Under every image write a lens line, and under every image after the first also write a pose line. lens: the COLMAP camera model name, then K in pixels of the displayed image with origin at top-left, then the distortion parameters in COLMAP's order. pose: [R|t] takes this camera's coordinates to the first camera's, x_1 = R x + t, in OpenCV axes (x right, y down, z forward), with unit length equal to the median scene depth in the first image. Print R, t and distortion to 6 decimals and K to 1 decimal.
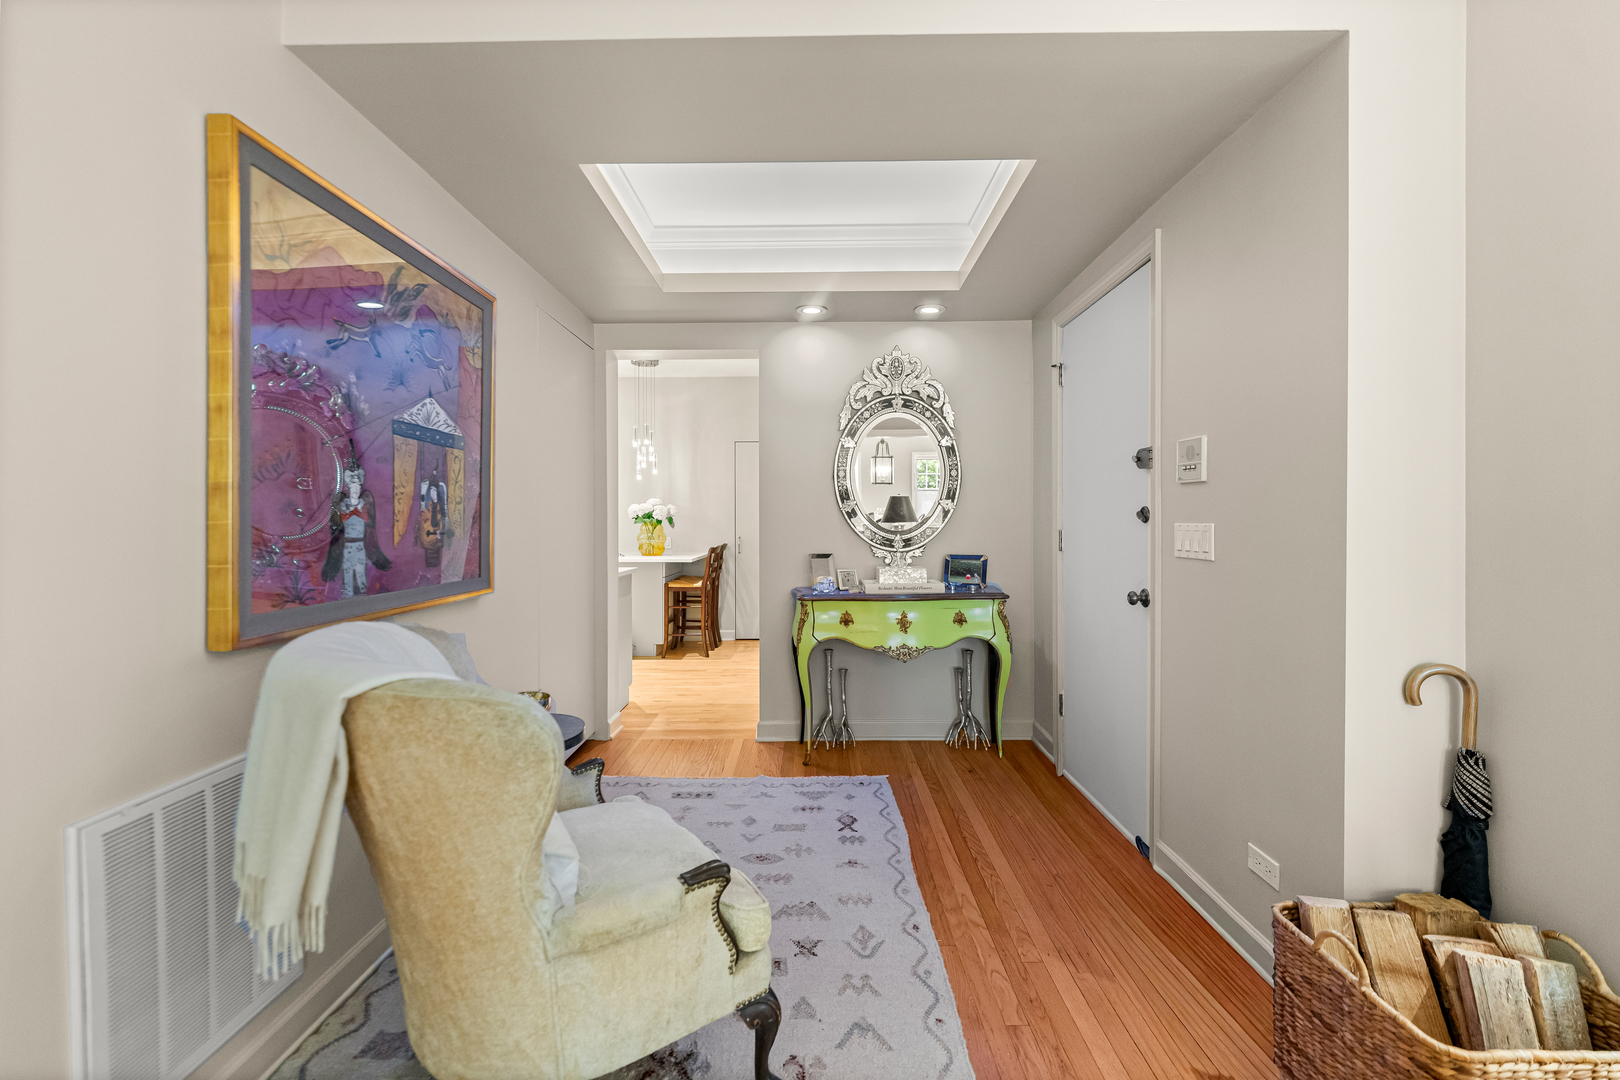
lens RADIAL K [[654.8, 0, 803.2], [0, 654.8, 528.0], [0, 0, 1]] dist [-0.000619, -0.000370]
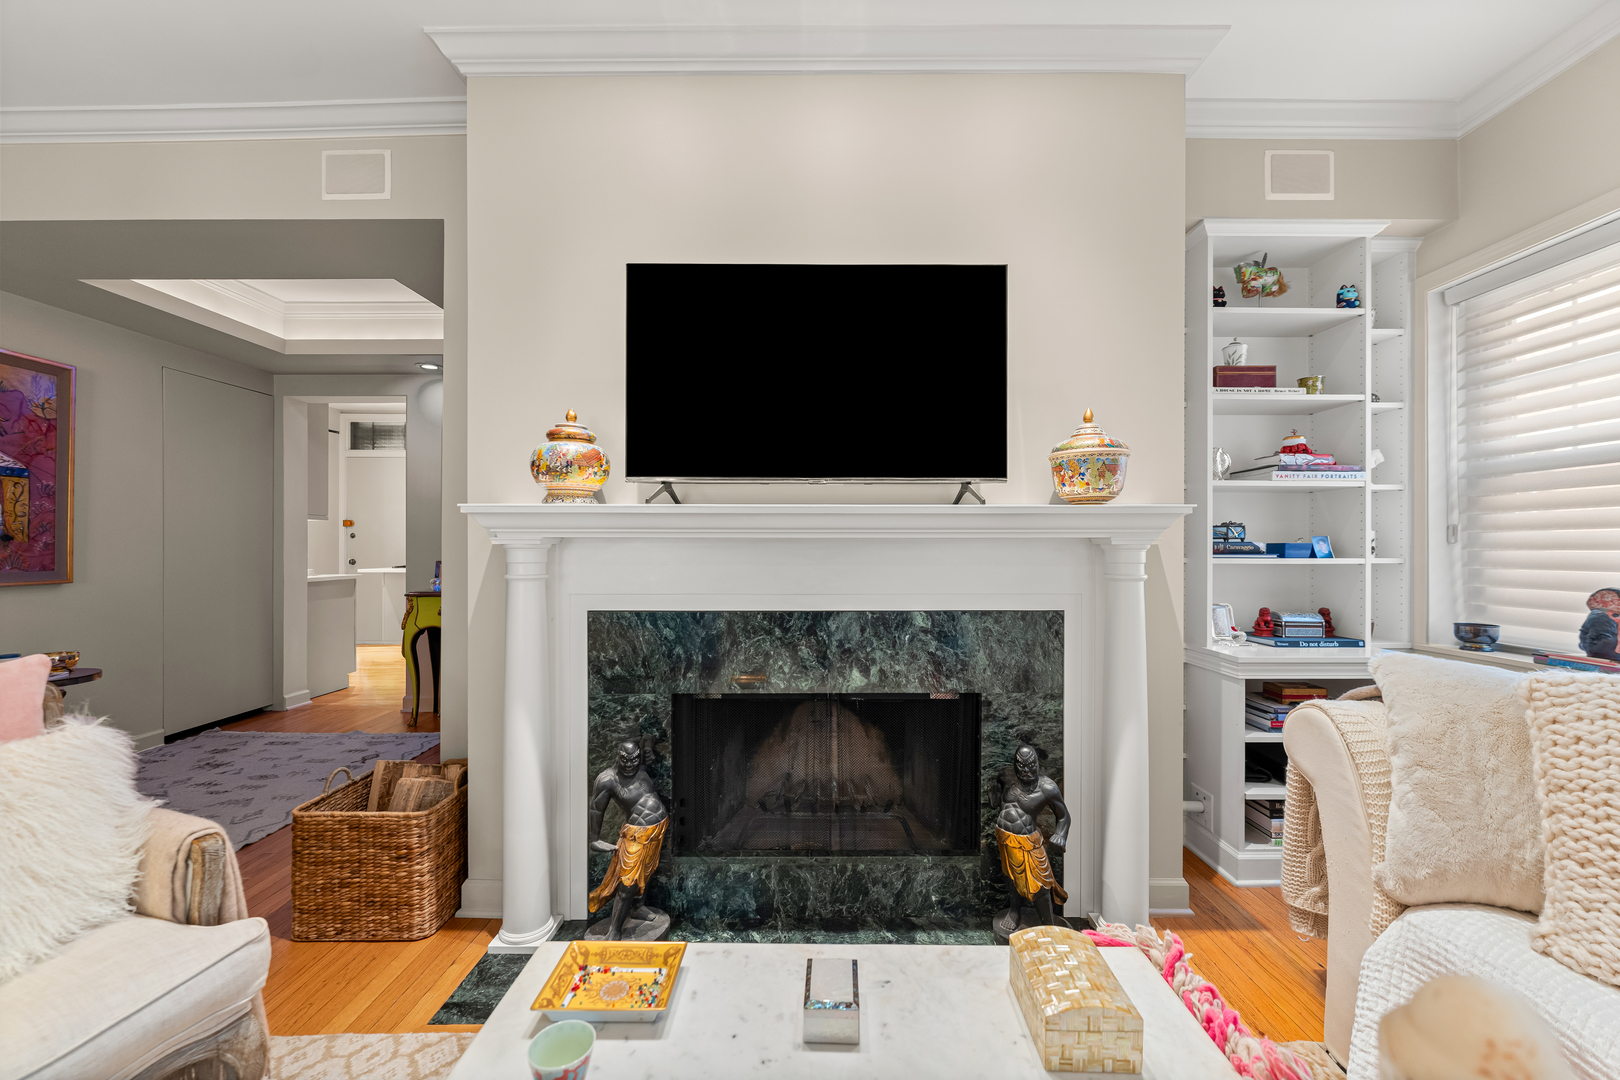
lens RADIAL K [[648.8, 0, 819.9], [0, 648.8, 545.6], [0, 0, 1]] dist [-0.000659, -0.000370]
pose [[0.999915, 0.003123, 0.012685, 0.731785], [-0.003003, 0.999951, -0.009406, 0.019736], [-0.012714, 0.009367, 0.999875, -0.254040]]
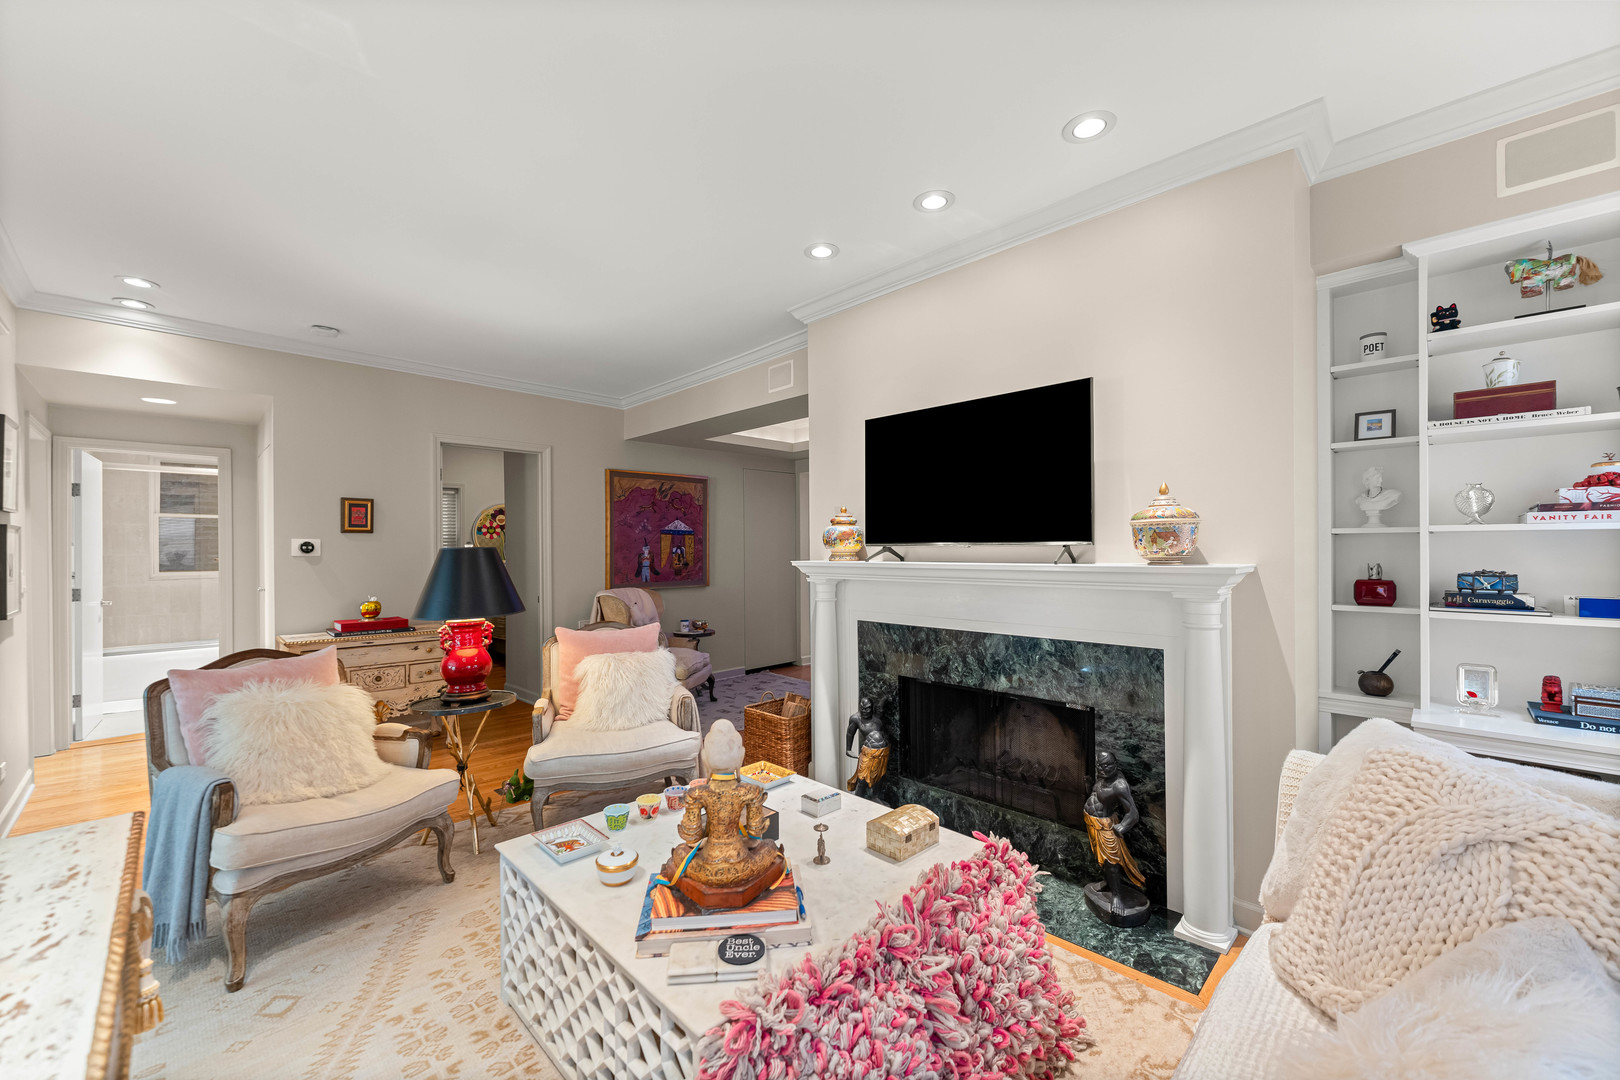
lens RADIAL K [[646.7, 0, 807.1], [0, 646.7, 546.5], [0, 0, 1]] dist [0.000206, -0.000021]
pose [[0.712891, -0.004176, -0.701263, 1.163534], [-0.001255, 0.999973, -0.007231, -0.031626], [0.701274, 0.006035, 0.712866, -0.429928]]
